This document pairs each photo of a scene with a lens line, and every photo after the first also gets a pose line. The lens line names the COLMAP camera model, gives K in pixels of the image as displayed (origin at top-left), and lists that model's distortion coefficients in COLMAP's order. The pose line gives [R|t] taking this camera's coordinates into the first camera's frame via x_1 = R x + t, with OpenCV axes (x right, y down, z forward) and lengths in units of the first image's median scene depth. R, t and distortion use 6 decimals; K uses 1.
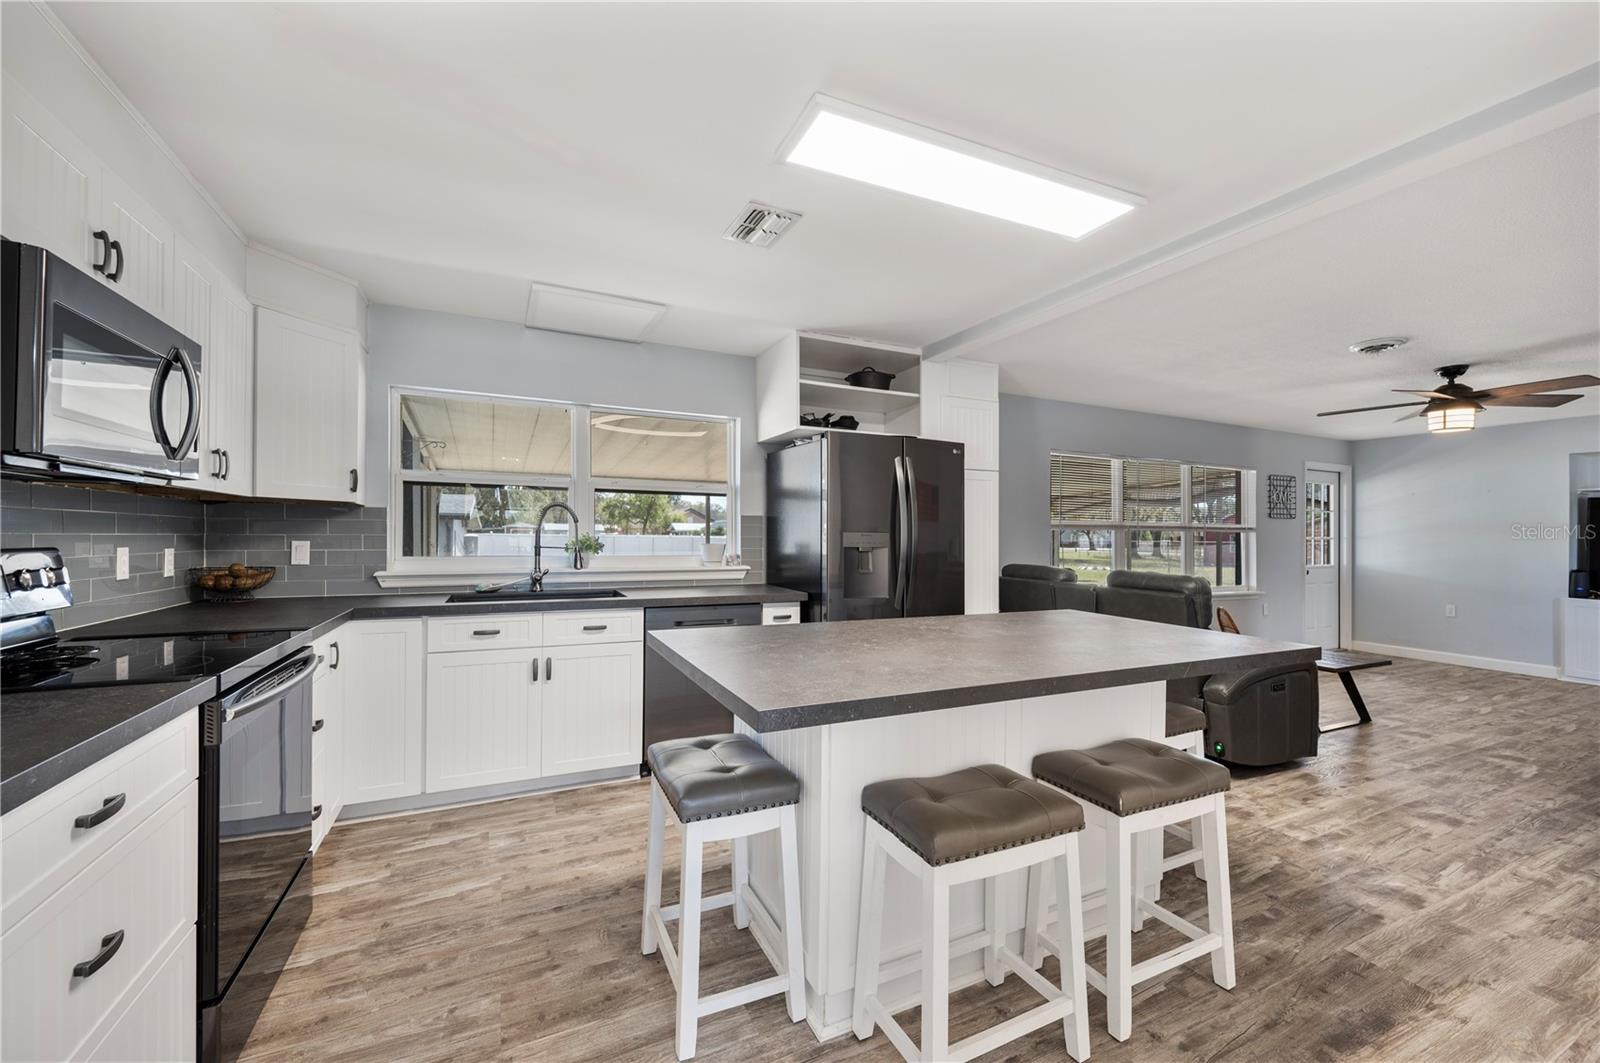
lens RADIAL K [[646.8, 0, 824.9], [0, 646.8, 532.9], [0, 0, 1]] dist [-0.000969, -0.000284]
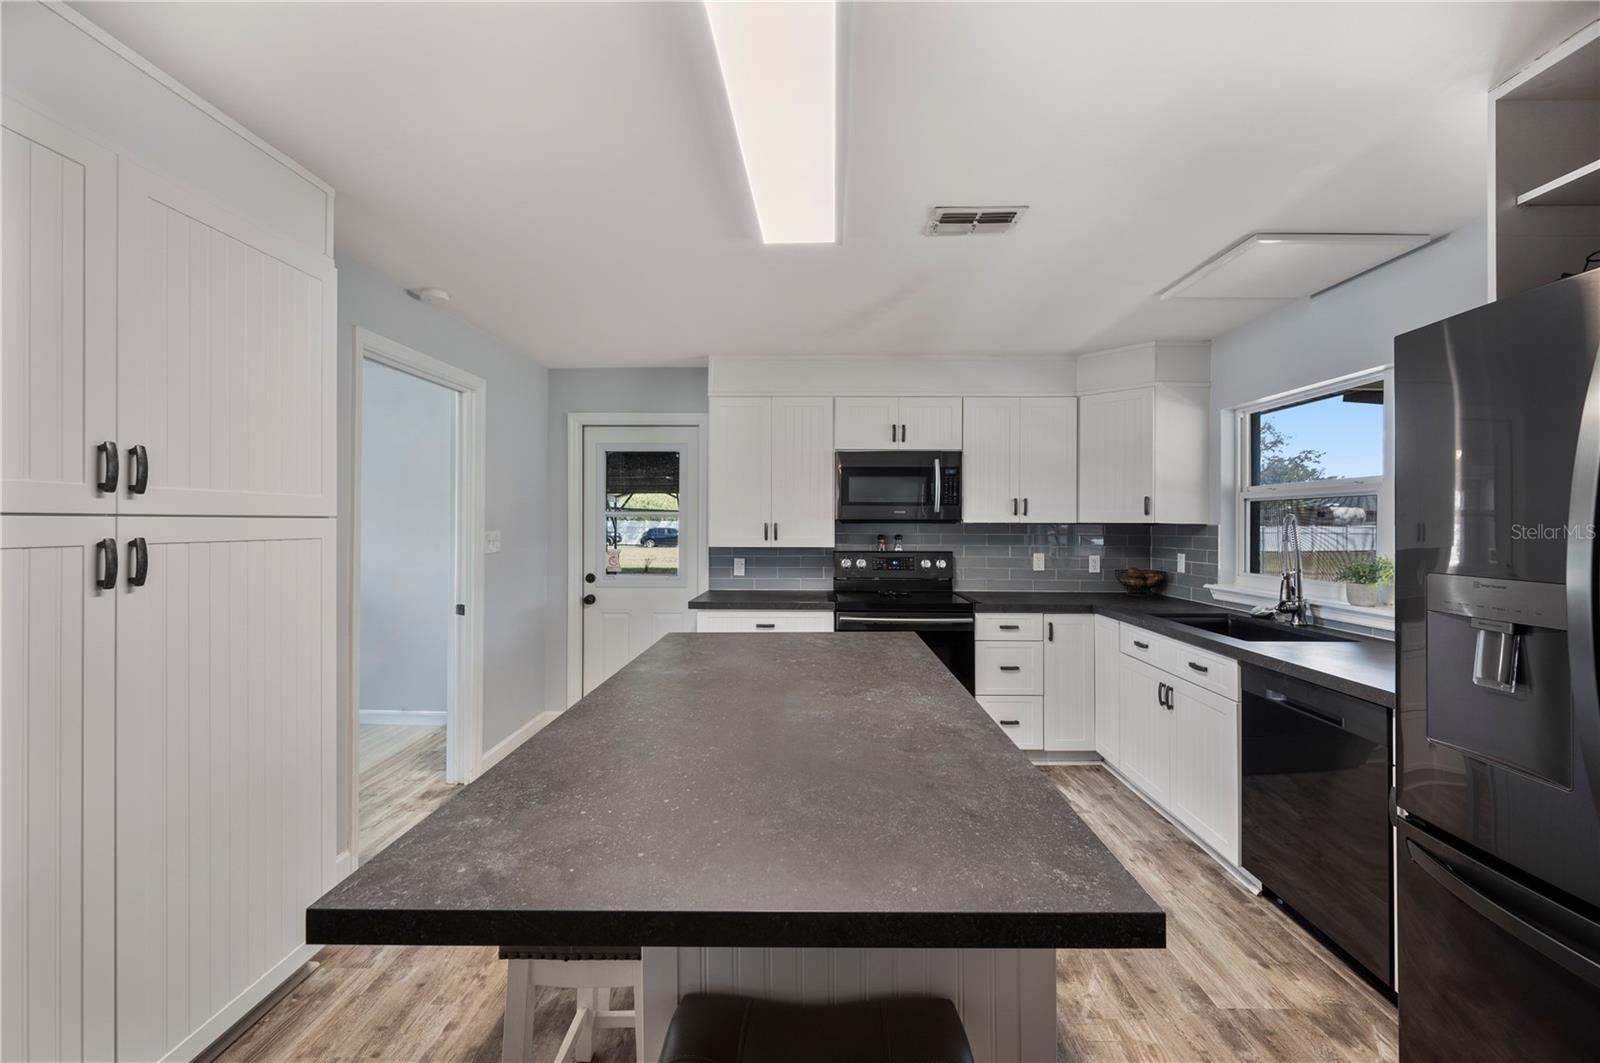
lens RADIAL K [[648.7, 0, 805.4], [0, 648.7, 527.5], [0, 0, 1]] dist [-0.000228, 0.000061]
pose [[-0.455725, -0.003016, -0.890116, 0.756357], [-0.003956, 0.999991, -0.001363, -0.039252], [0.890112, 0.002900, -0.455733, 1.111340]]
